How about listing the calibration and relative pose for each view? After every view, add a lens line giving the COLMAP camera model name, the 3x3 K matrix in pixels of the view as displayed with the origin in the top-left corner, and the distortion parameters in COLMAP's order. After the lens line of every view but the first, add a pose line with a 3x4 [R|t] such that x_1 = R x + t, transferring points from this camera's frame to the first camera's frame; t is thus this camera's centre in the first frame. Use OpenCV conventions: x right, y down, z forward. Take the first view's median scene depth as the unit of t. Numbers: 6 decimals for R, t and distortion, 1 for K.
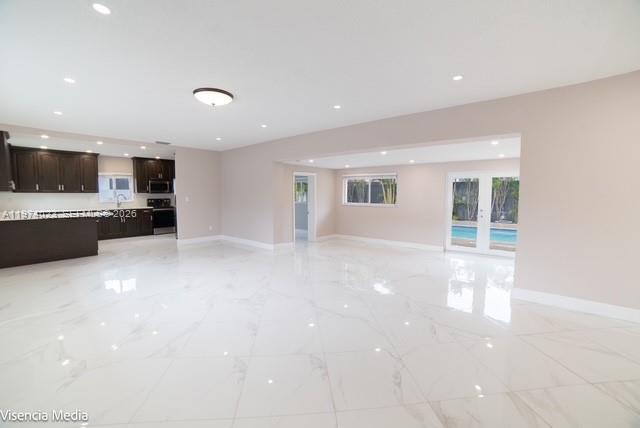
lens RADIAL K [[263.5, 0, 320.0], [0, 263.5, 214.0], [0, 0, 1]] dist [-0.098823, 0.029258]
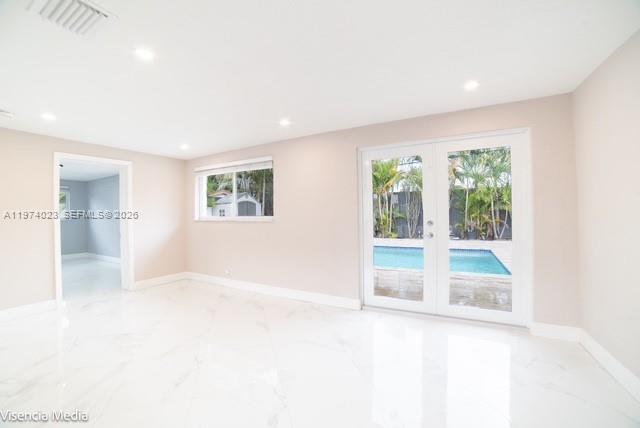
lens RADIAL K [[263.5, 0, 320.0], [0, 263.5, 214.0], [0, 0, 1]] dist [-0.098823, 0.029258]
pose [[0.981234, -0.014388, 0.192286, 0.280634], [0.027990, 0.997278, -0.068210, -0.002707], [-0.190781, 0.072312, 0.978966, 0.464496]]
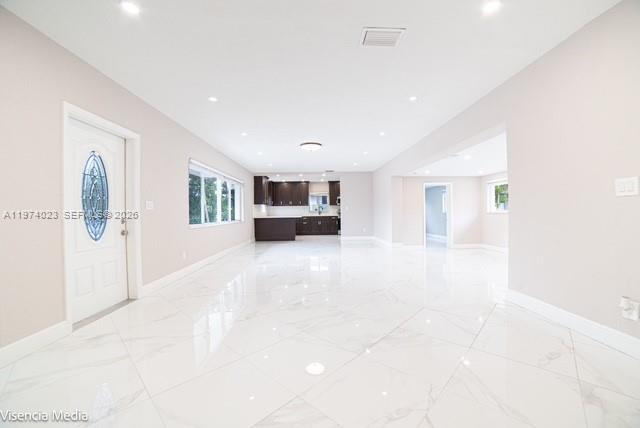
lens RADIAL K [[263.5, 0, 320.0], [0, 263.5, 214.0], [0, 0, 1]] dist [-0.098823, 0.029258]
pose [[0.663259, -0.006151, -0.748365, 0.426422], [-0.037065, 0.998469, -0.041057, 0.034732], [0.747472, 0.054970, 0.662015, -0.064972]]
